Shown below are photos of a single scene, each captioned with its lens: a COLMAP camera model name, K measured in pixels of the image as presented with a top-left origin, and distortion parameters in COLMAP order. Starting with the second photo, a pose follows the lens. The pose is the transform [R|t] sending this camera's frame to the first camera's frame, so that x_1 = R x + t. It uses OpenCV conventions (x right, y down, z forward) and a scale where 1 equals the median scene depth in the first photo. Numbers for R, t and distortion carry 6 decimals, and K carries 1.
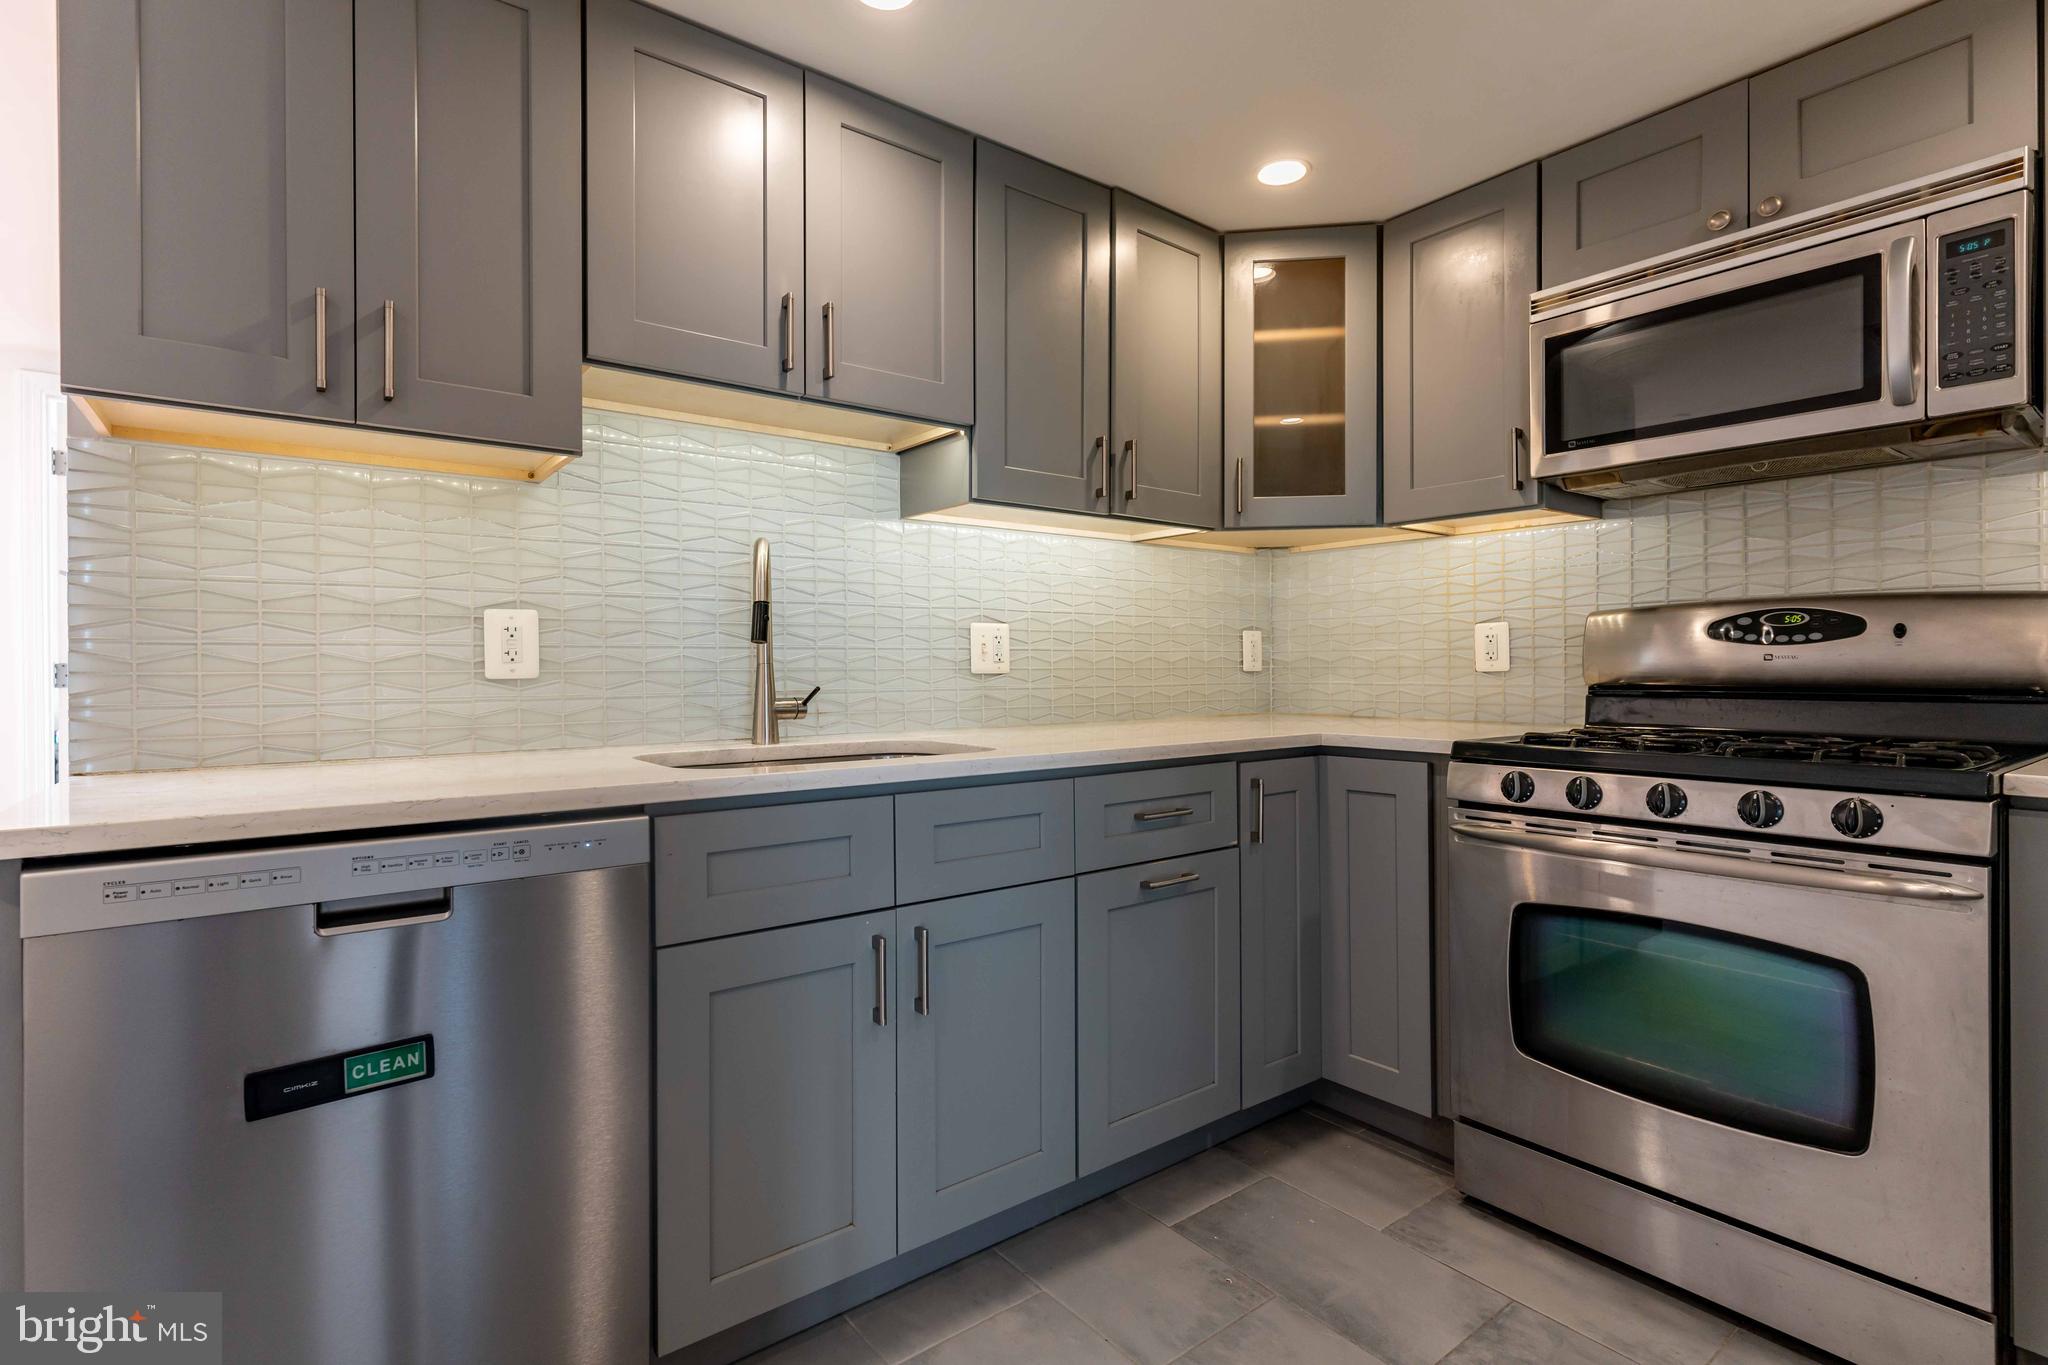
lens RADIAL K [[970.4, 0, 1022.2], [0, 970.4, 657.7], [0, 0, 1]] dist [0.001547, -0.000497]
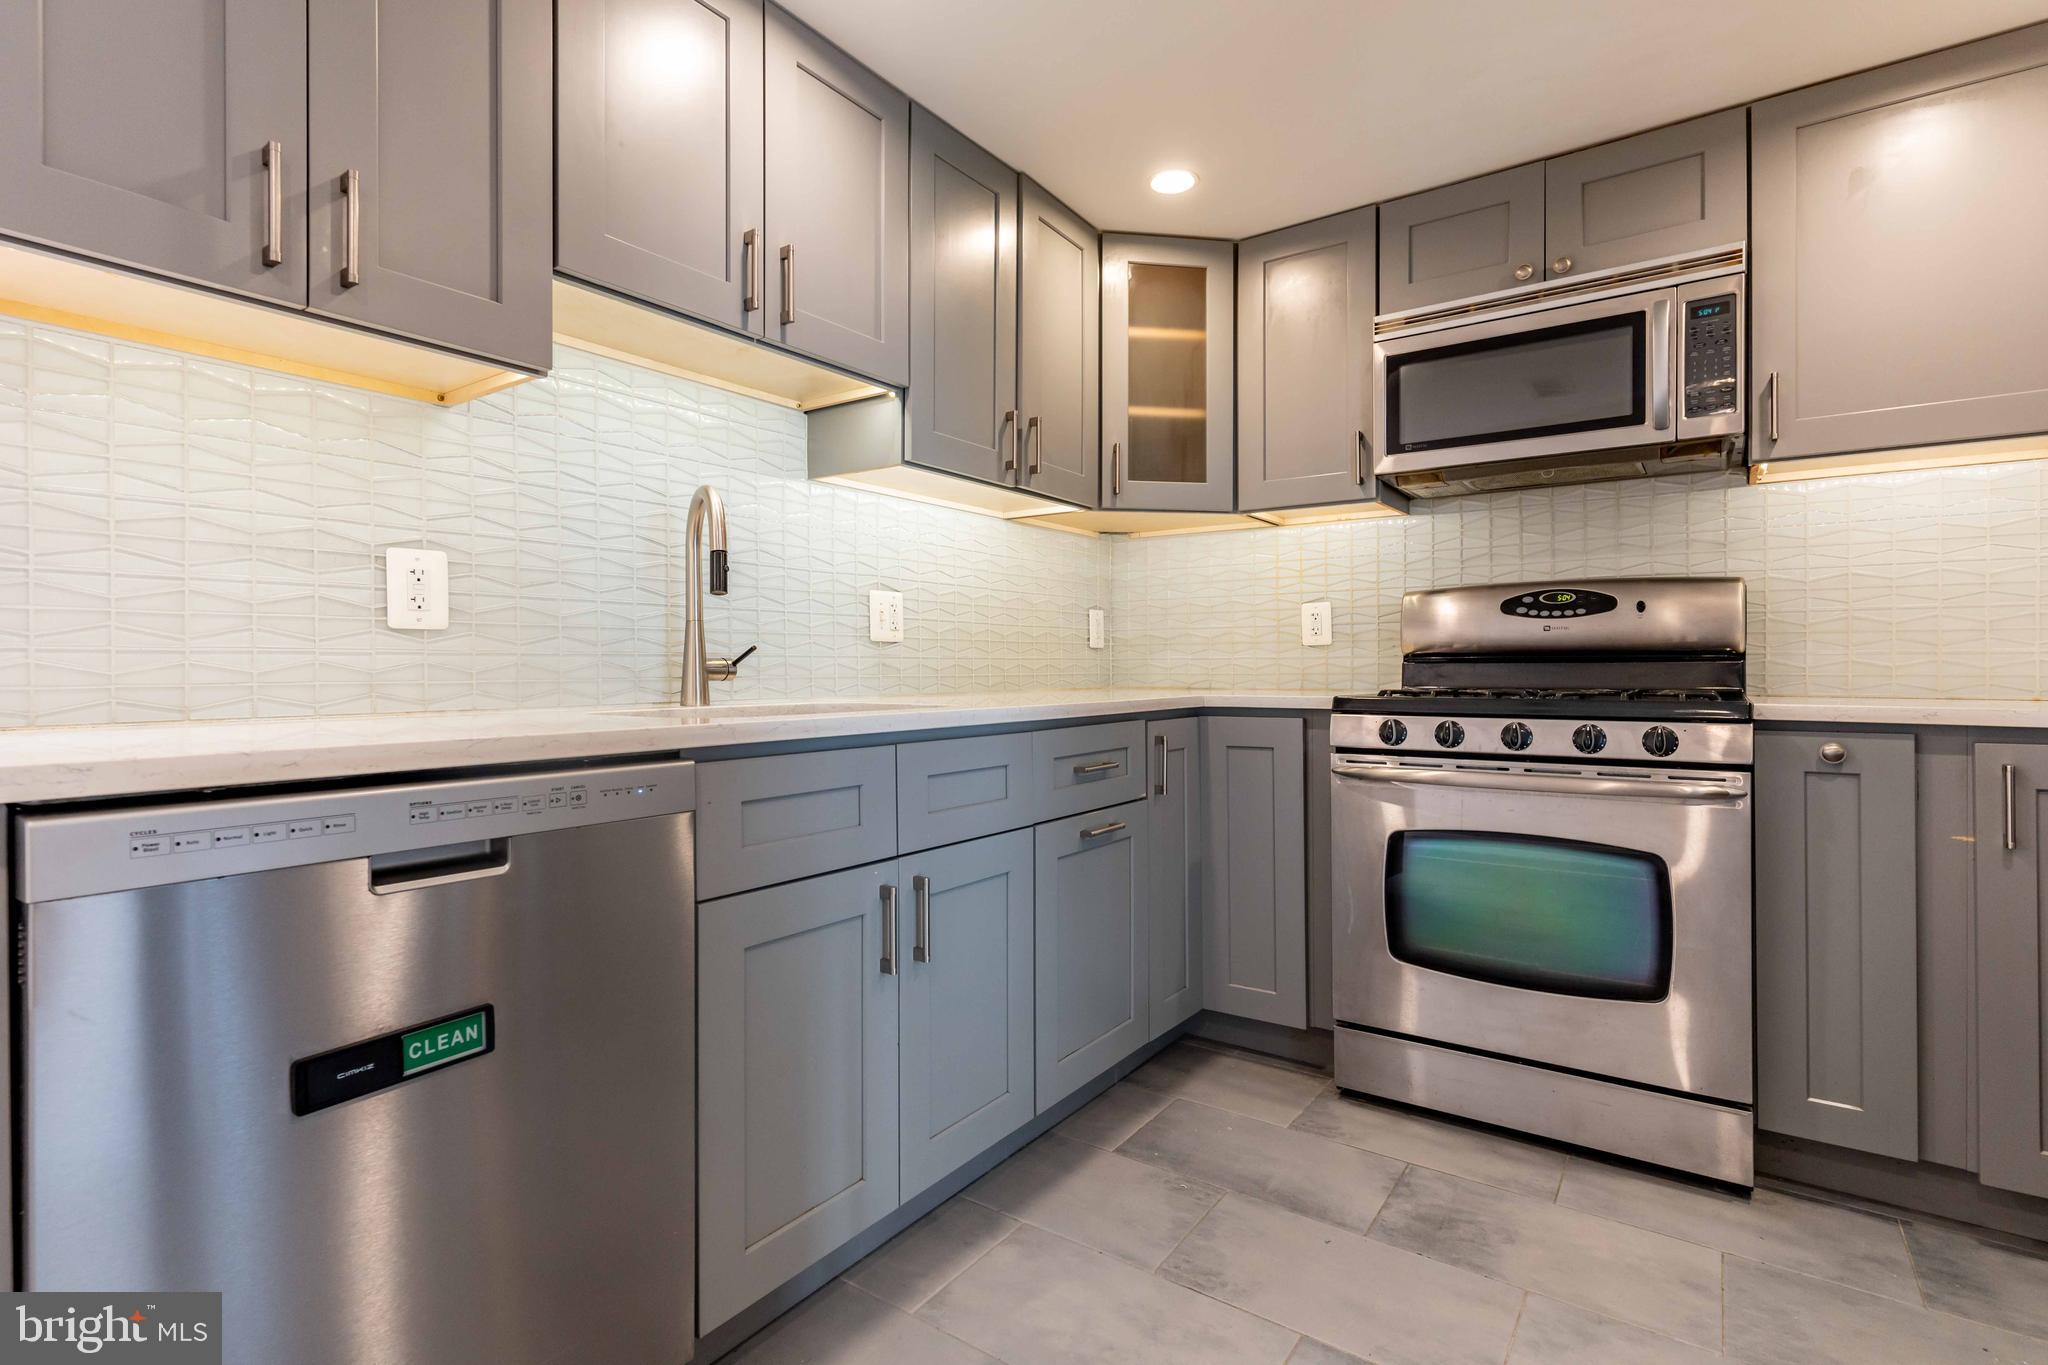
lens RADIAL K [[970.4, 0, 1022.2], [0, 970.4, 657.7], [0, 0, 1]] dist [0.001547, -0.000497]
pose [[0.956325, 0.004577, 0.292269, -0.248164], [-0.004072, 0.999989, -0.002334, 0.044806], [-0.292277, 0.001042, 0.956333, 0.007832]]
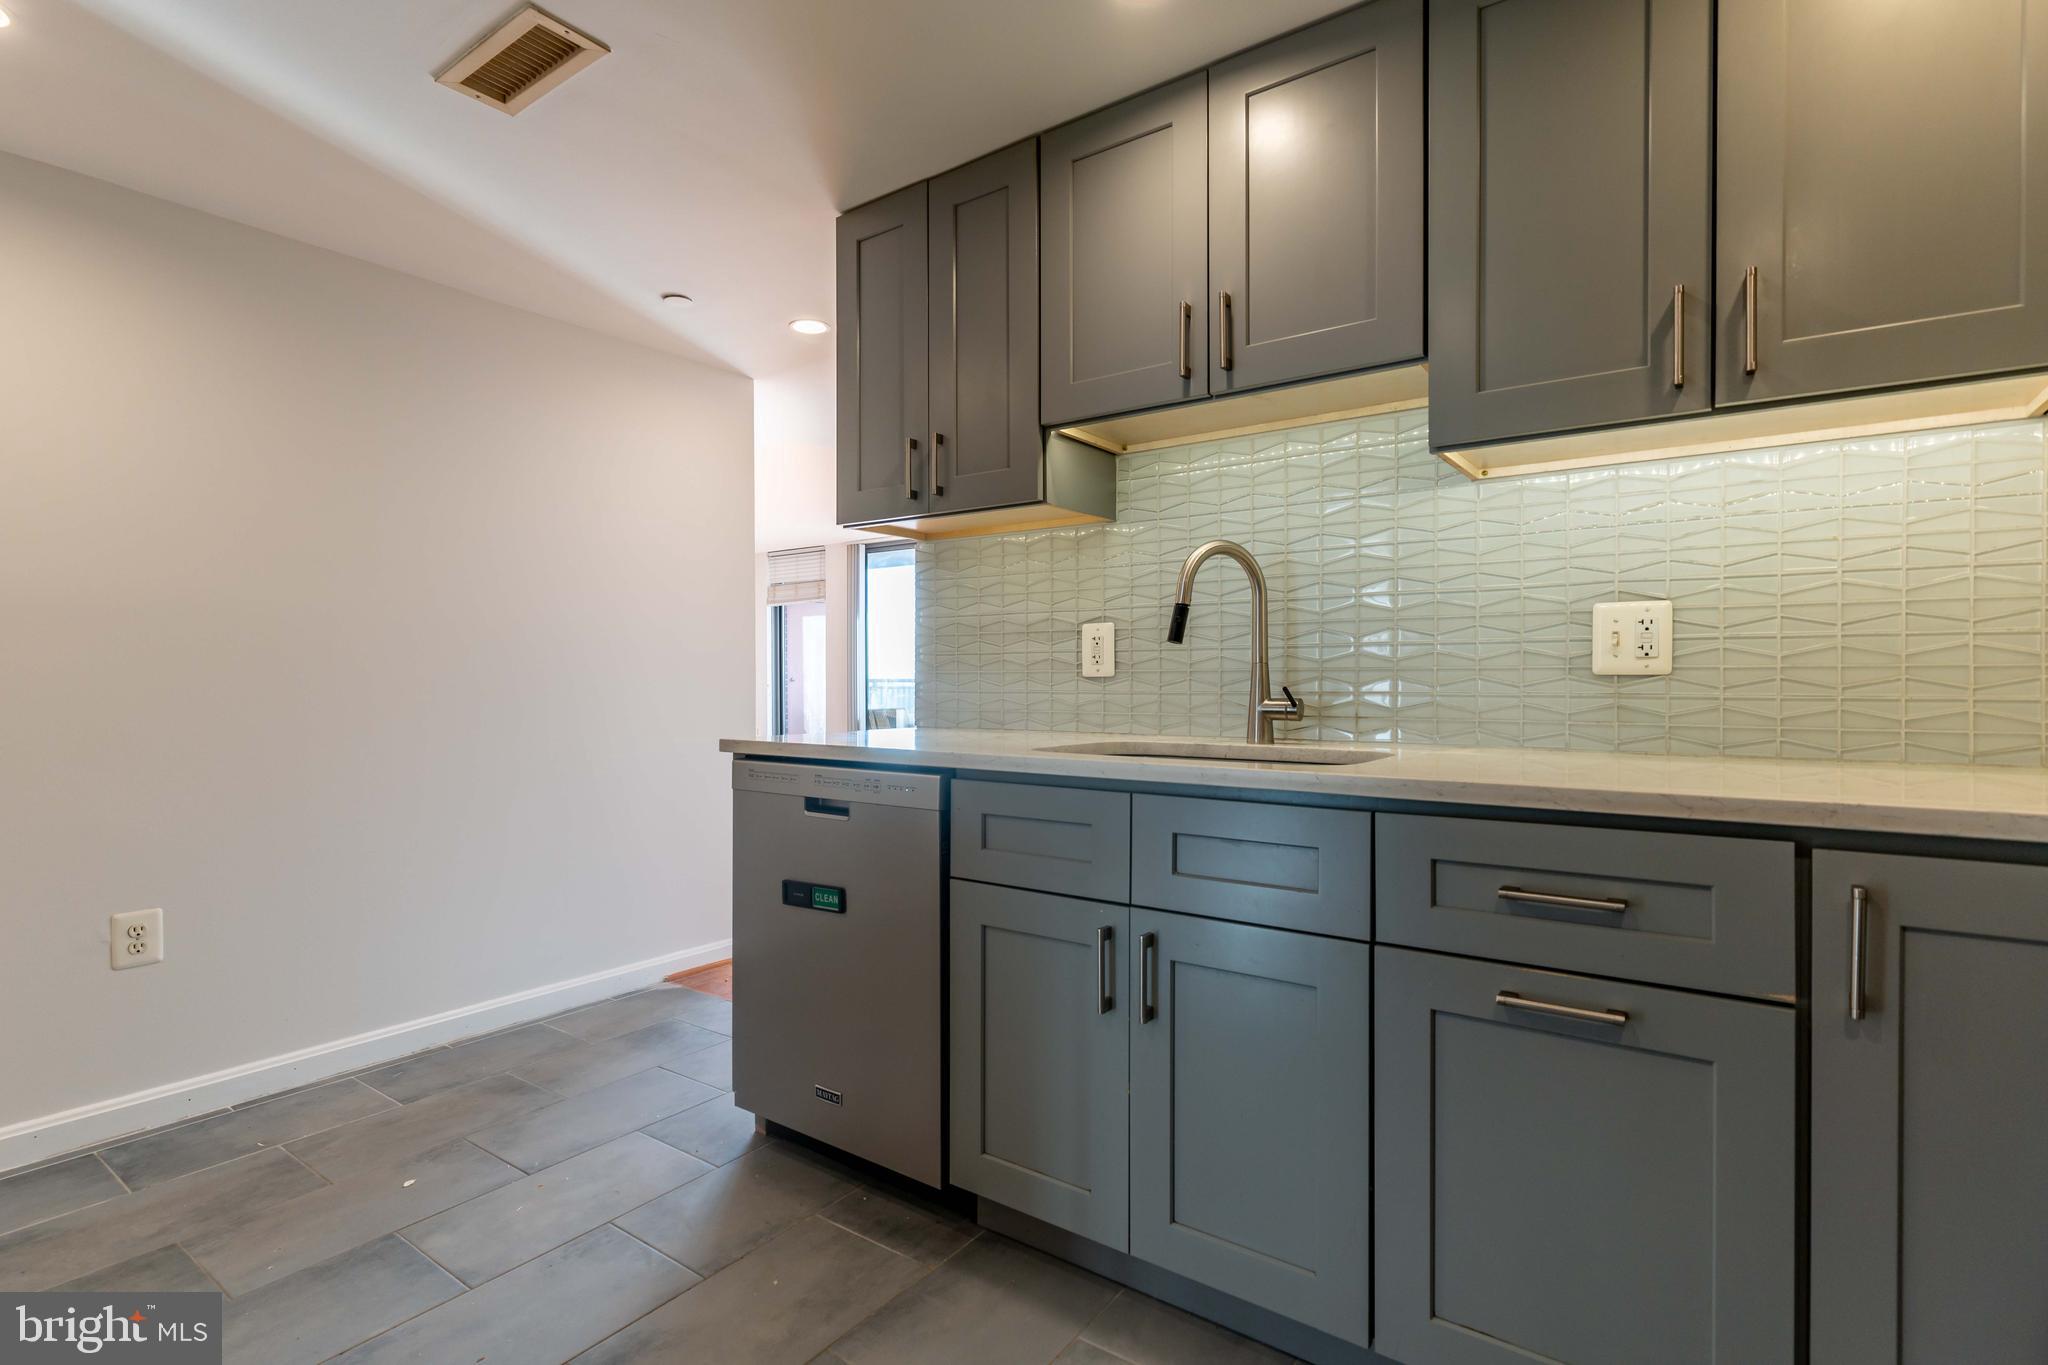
lens RADIAL K [[979.7, 0, 1026.1], [0, 979.7, 673.5], [0, 0, 1]] dist [0.000881, 0.000164]
pose [[0.289670, -0.001033, -0.957126, 0.660937], [0.009051, 0.999958, 0.001660, 0.013482], [0.957084, -0.009143, 0.289667, 0.502277]]
